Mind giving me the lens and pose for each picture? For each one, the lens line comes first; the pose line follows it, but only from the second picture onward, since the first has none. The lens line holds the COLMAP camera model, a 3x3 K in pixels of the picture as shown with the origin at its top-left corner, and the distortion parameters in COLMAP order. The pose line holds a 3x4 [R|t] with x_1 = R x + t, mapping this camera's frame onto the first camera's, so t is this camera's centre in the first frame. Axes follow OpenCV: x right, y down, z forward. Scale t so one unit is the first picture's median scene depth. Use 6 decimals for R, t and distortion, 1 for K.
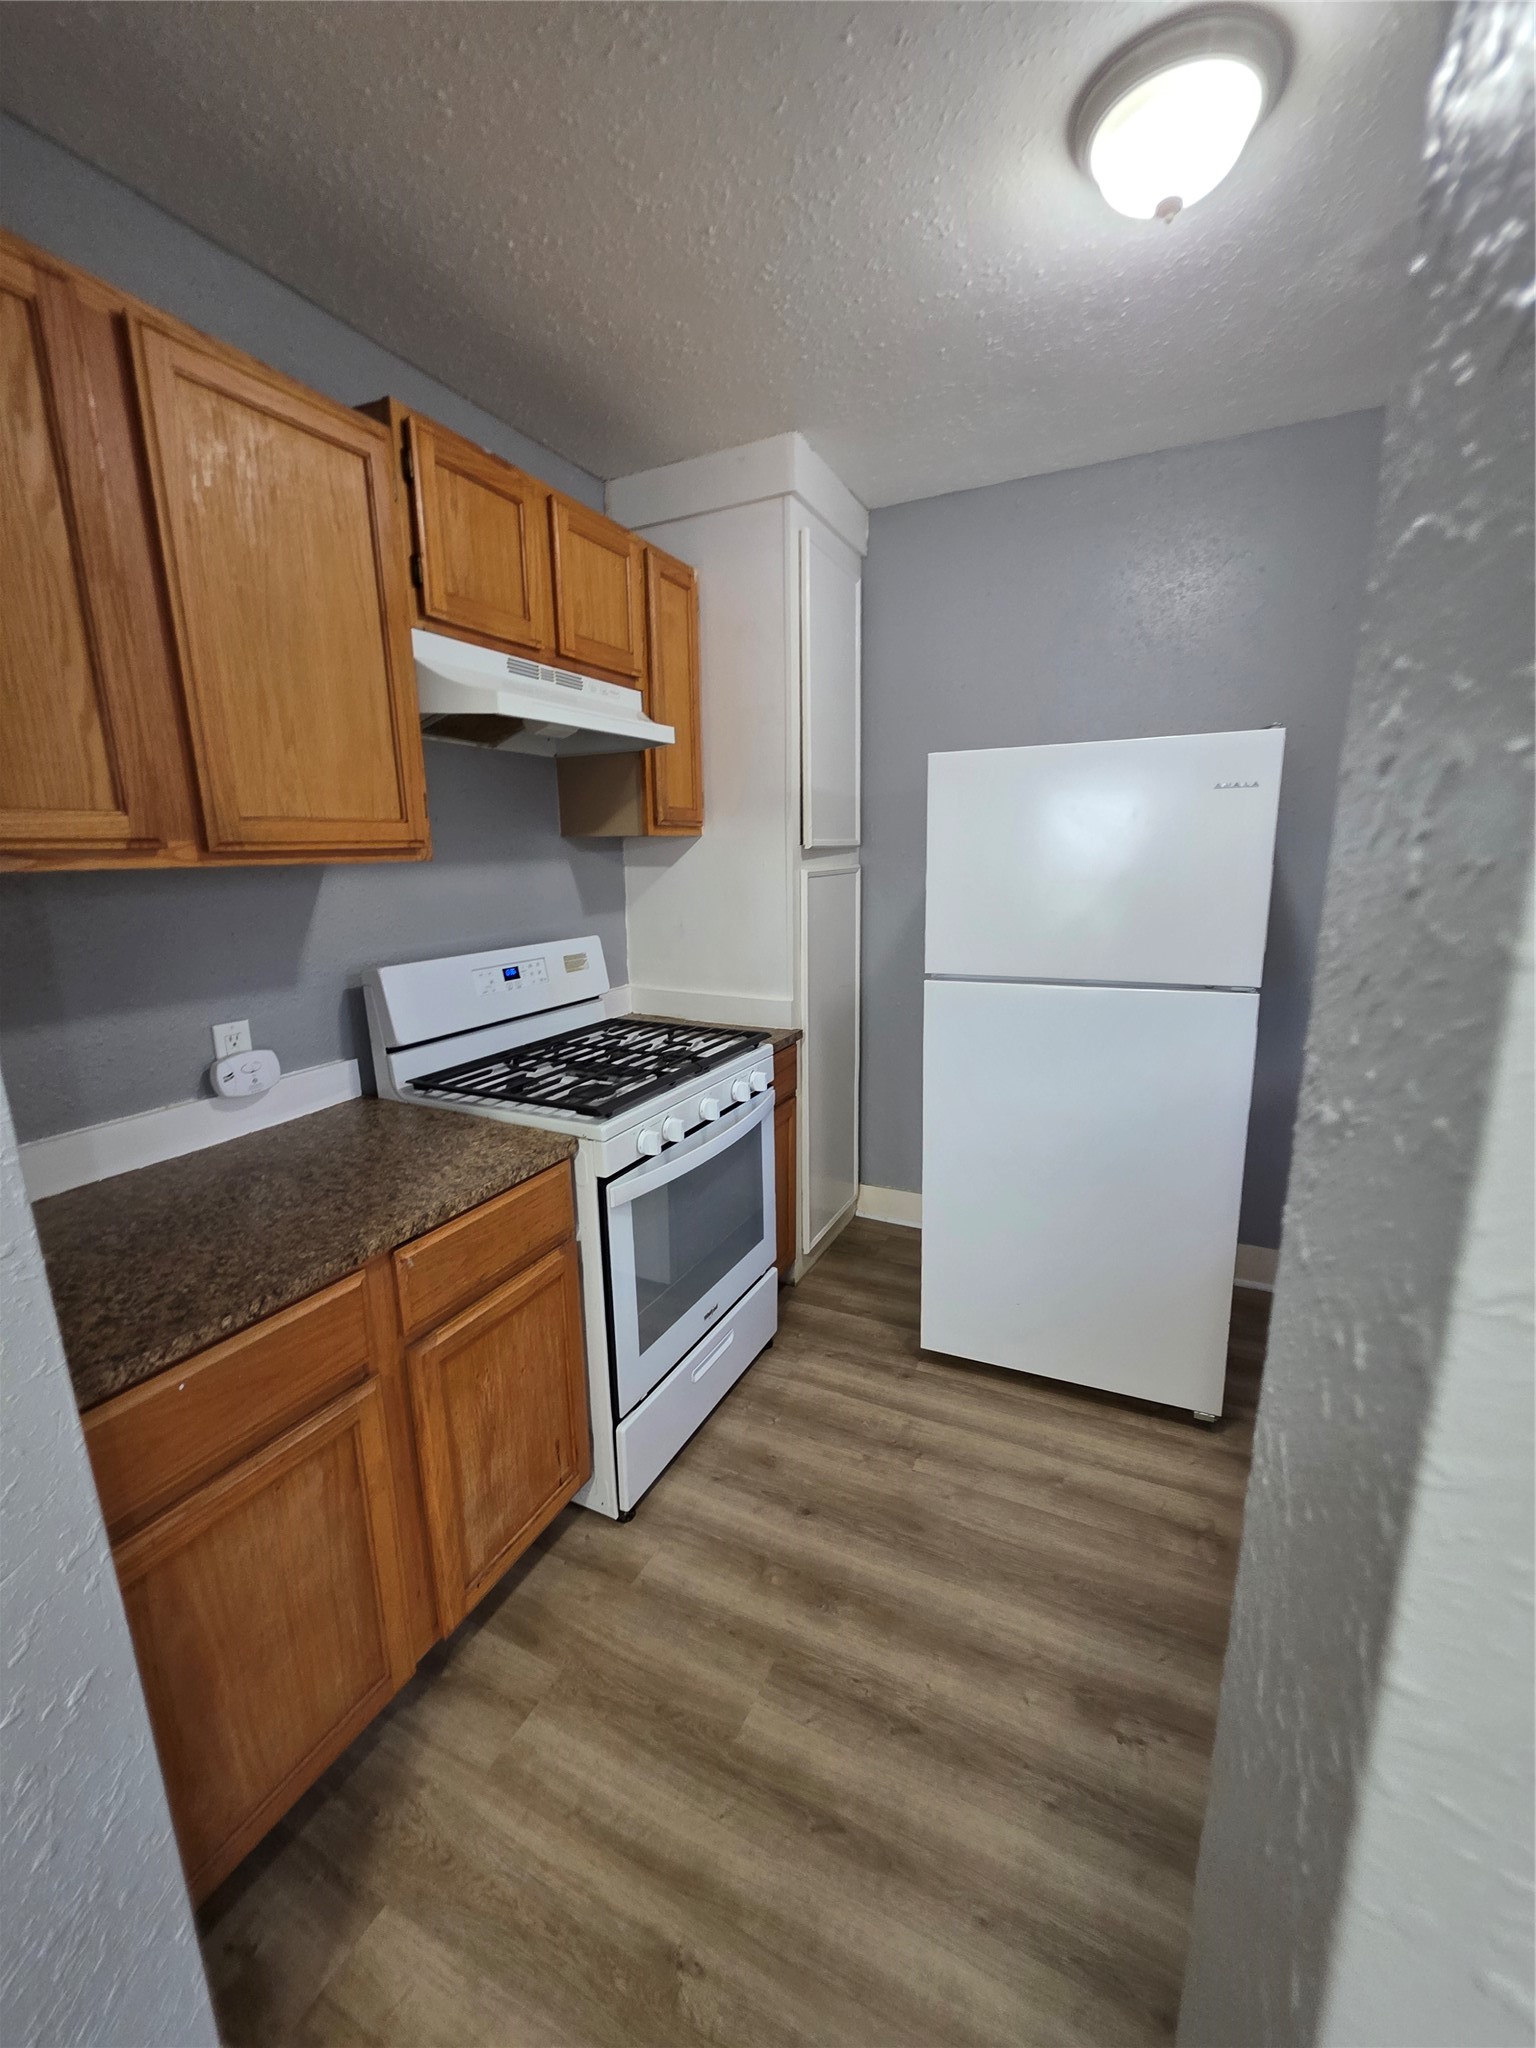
lens RADIAL K [[824.3, 0, 792.4], [0, 824.3, 1019.3], [0, 0, 1]] dist [0.001175, 0.001502]
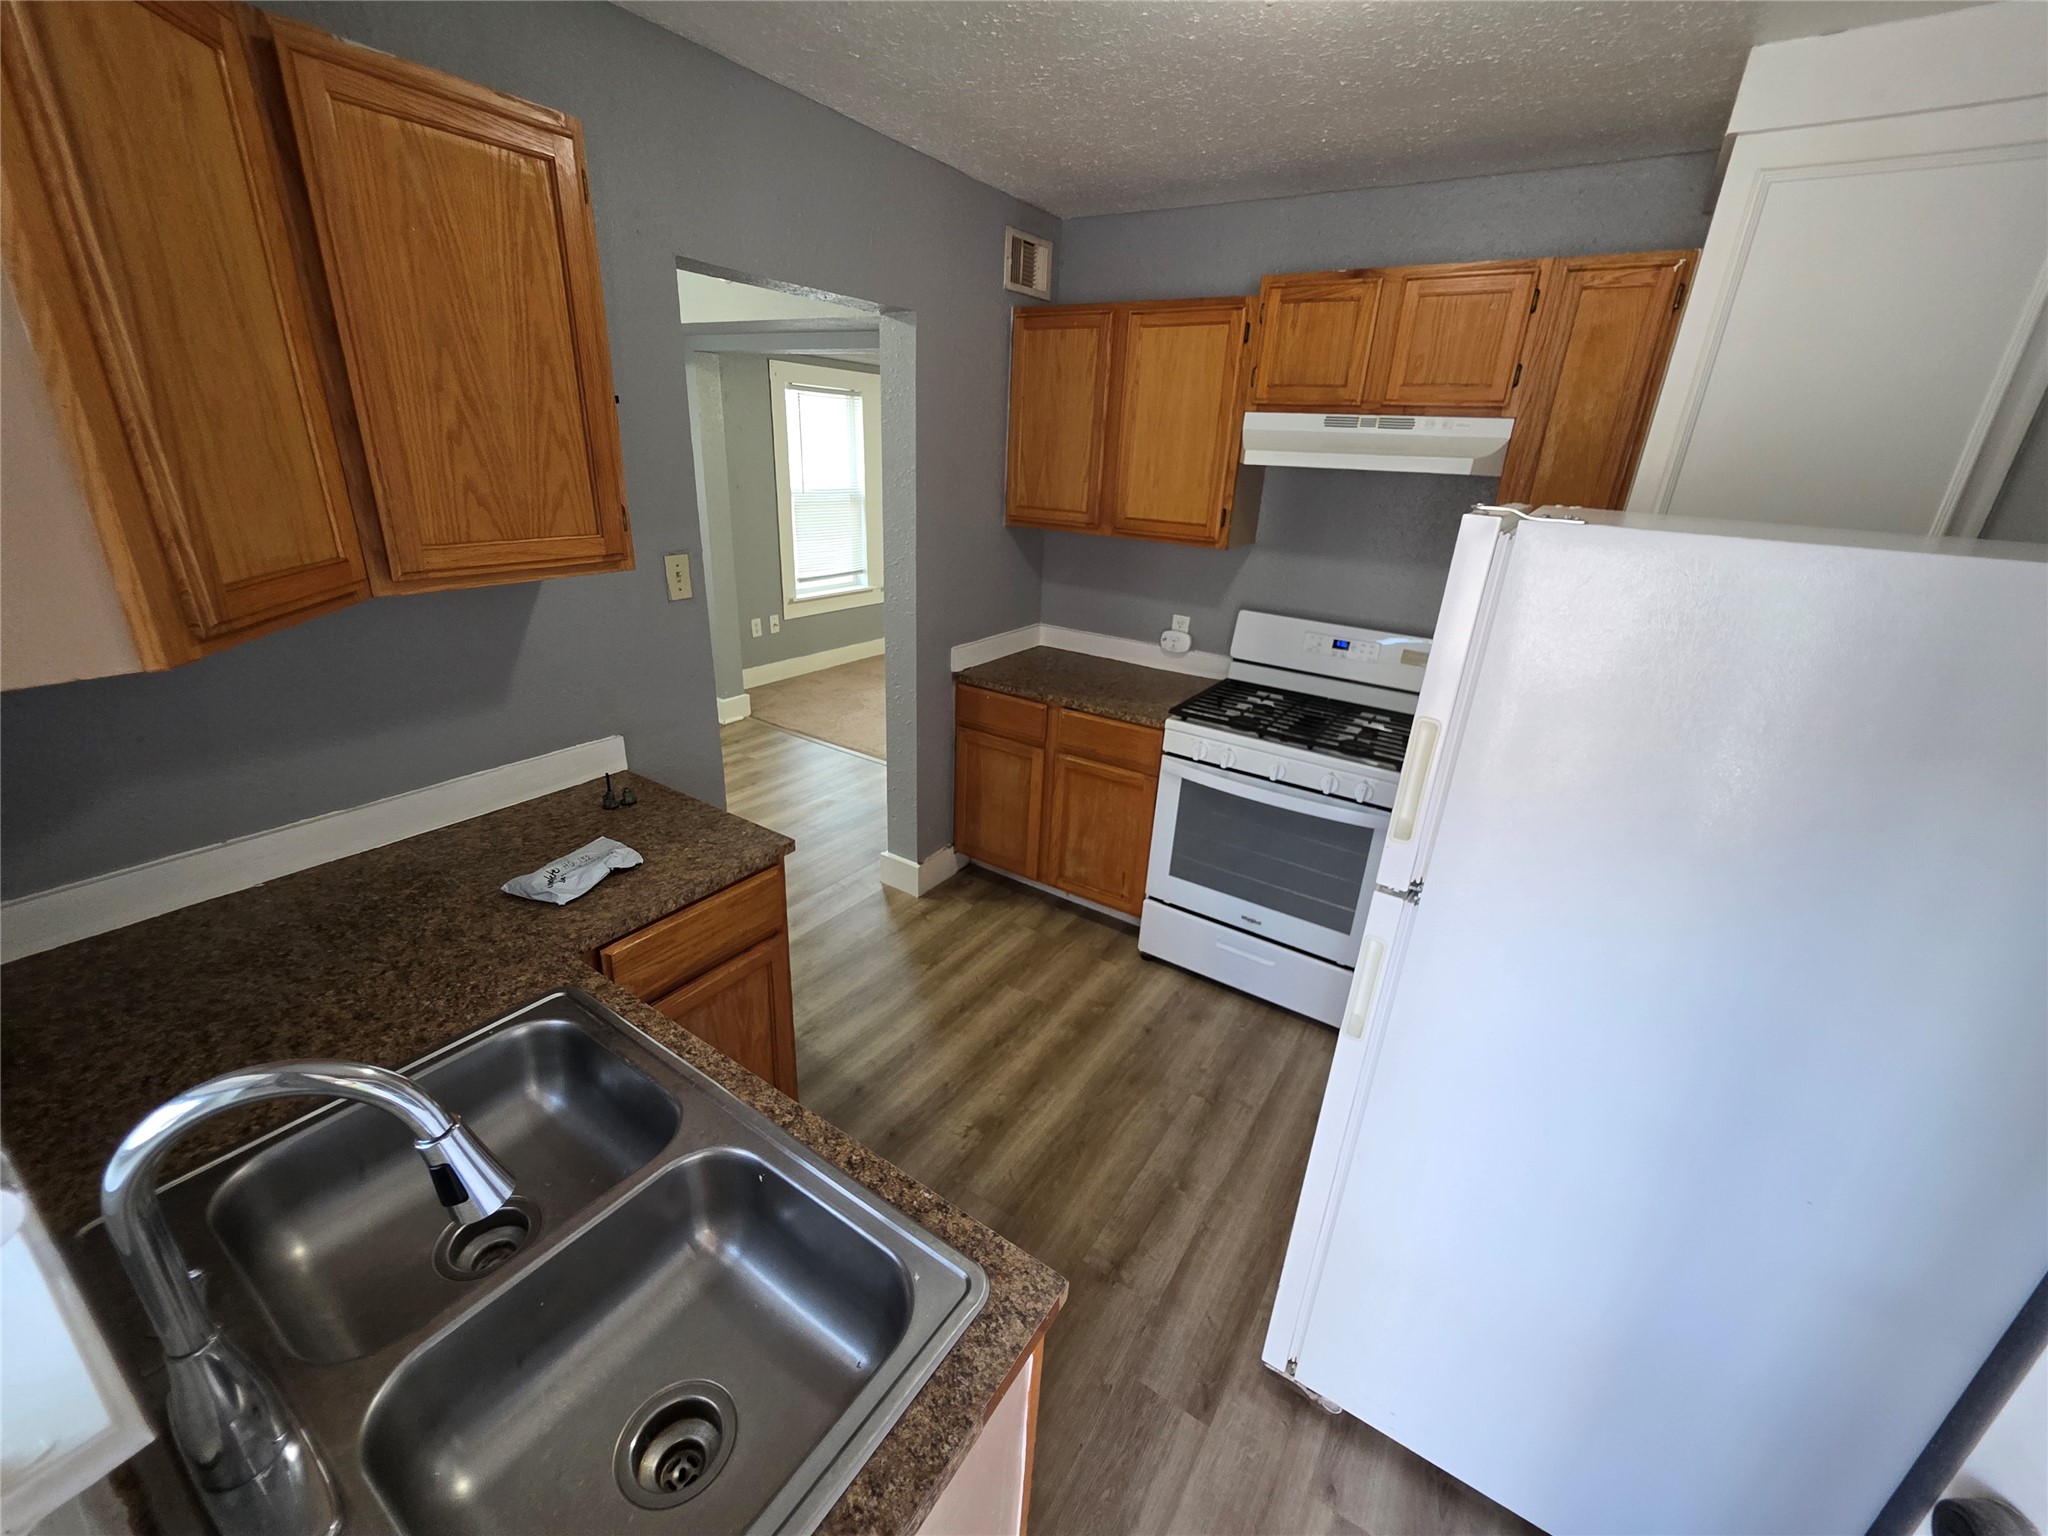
lens RADIAL K [[824.3, 0, 1016.6], [0, 824.3, 758.4], [0, 0, 1]] dist [0.001175, 0.001502]
pose [[-0.151742, 0.358804, -0.920996, 1.155490], [-0.250552, 0.887390, 0.386993, -0.309561], [0.956137, 0.289481, -0.044755, 0.676284]]
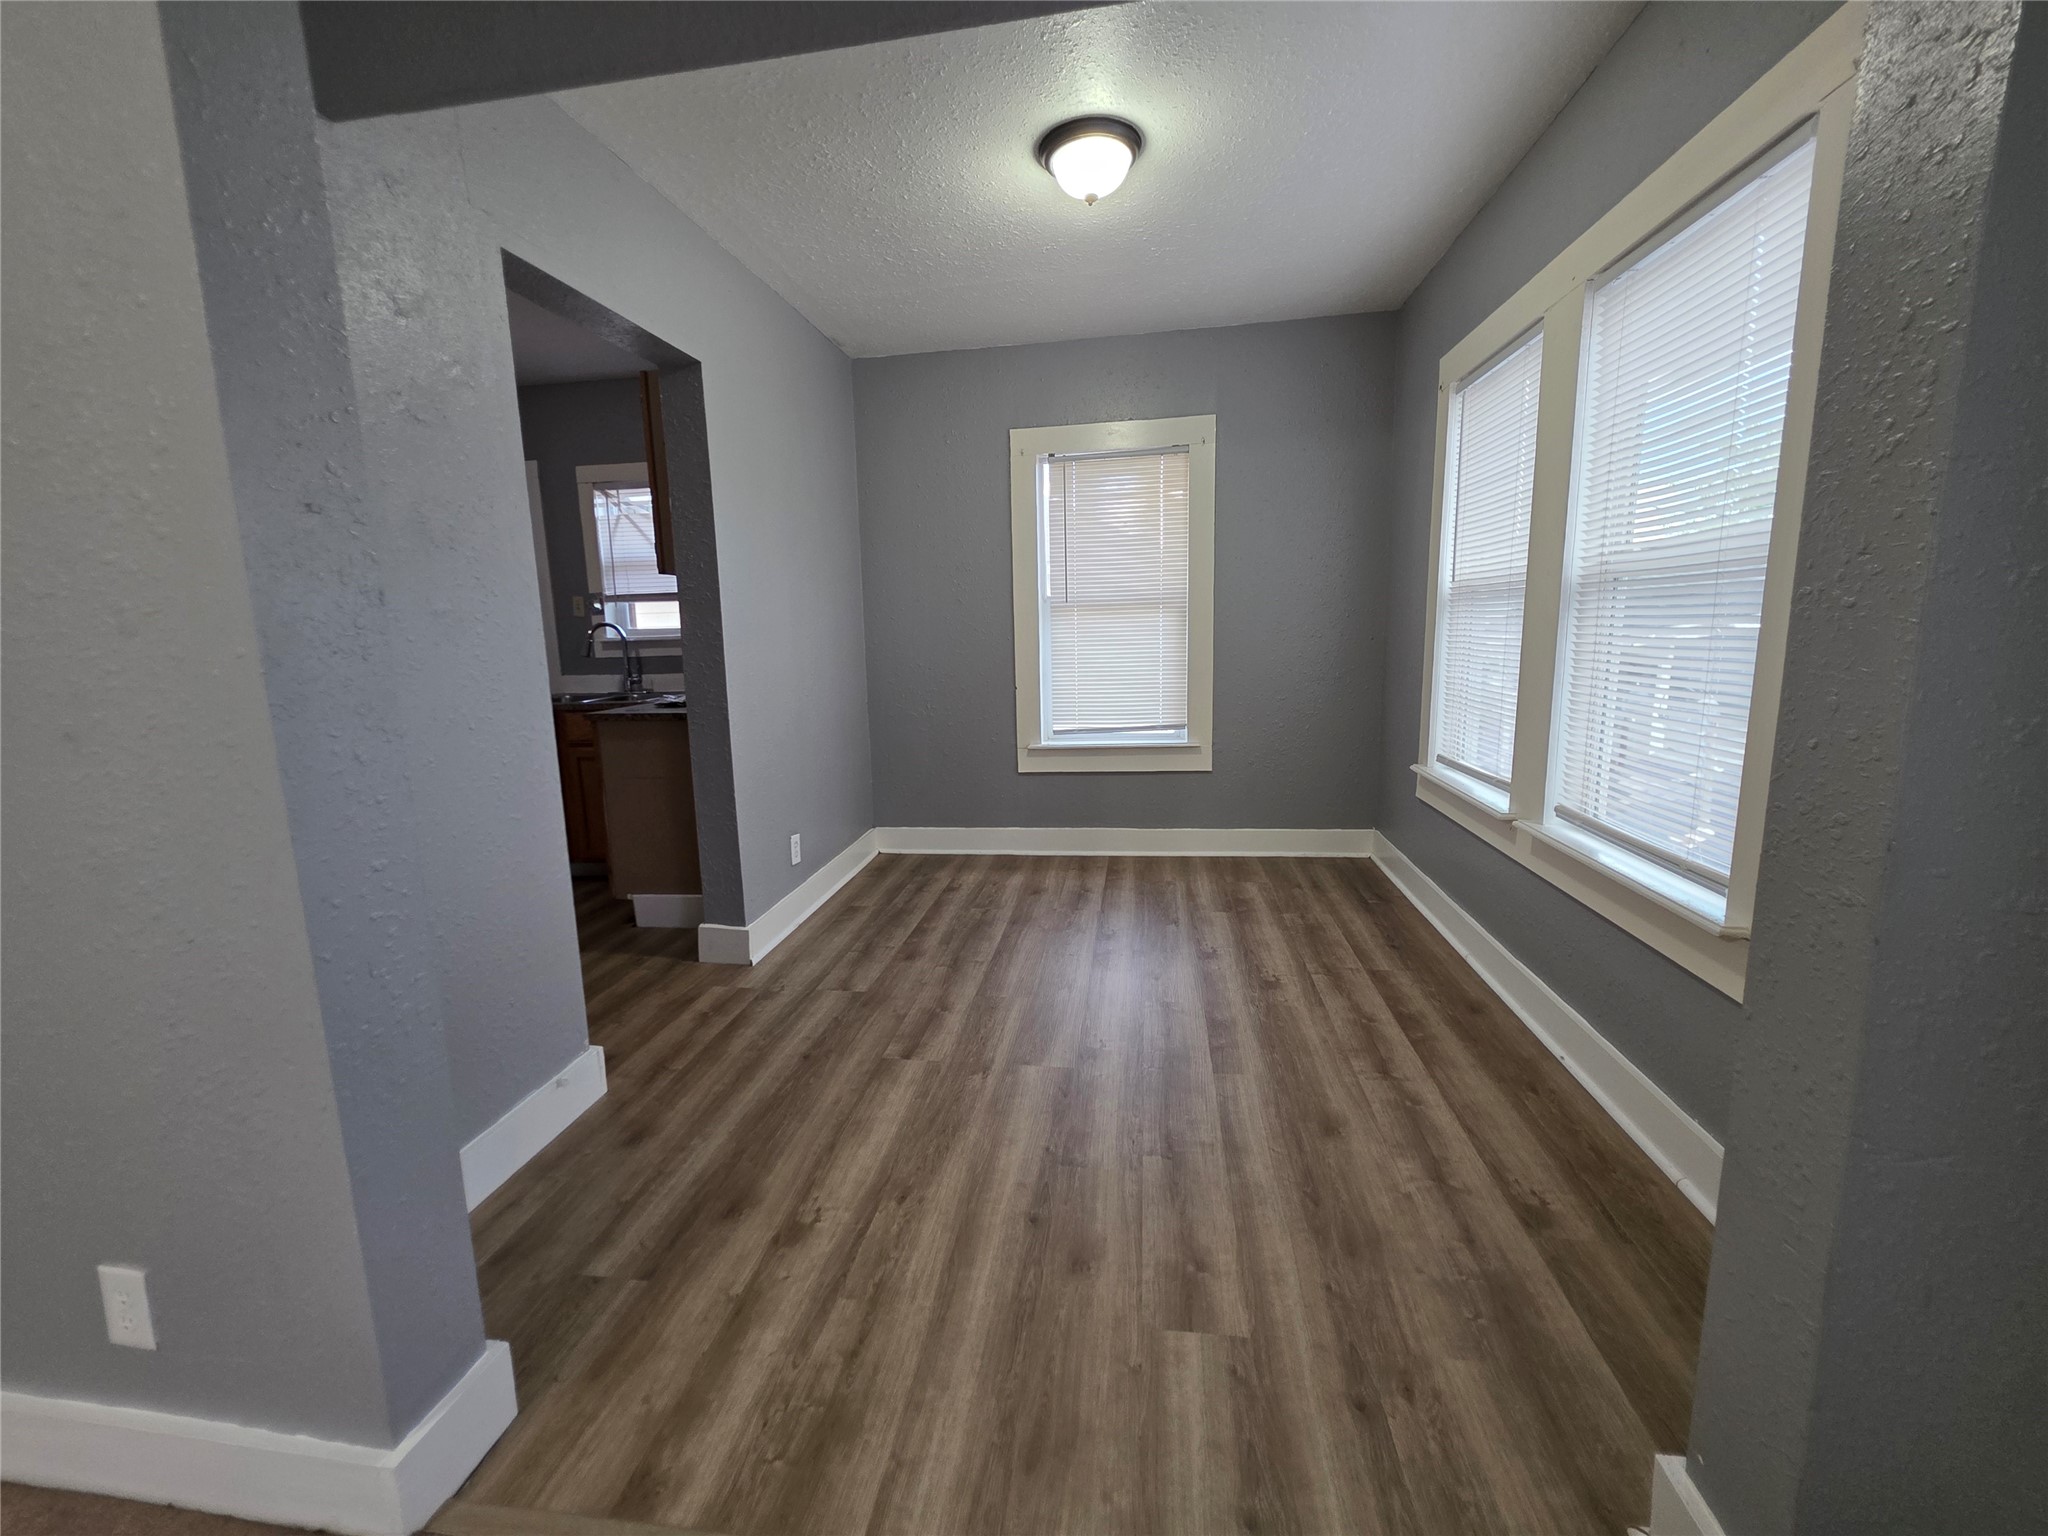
lens RADIAL K [[824.3, 0, 1029.7], [0, 824.3, 755.1], [0, 0, 1]] dist [0.001175, 0.001502]
pose [[-0.286893, -0.130800, 0.948991, -1.516614], [0.231965, 0.951668, 0.201295, 0.137573], [-0.929454, 0.277883, -0.242686, -0.001687]]
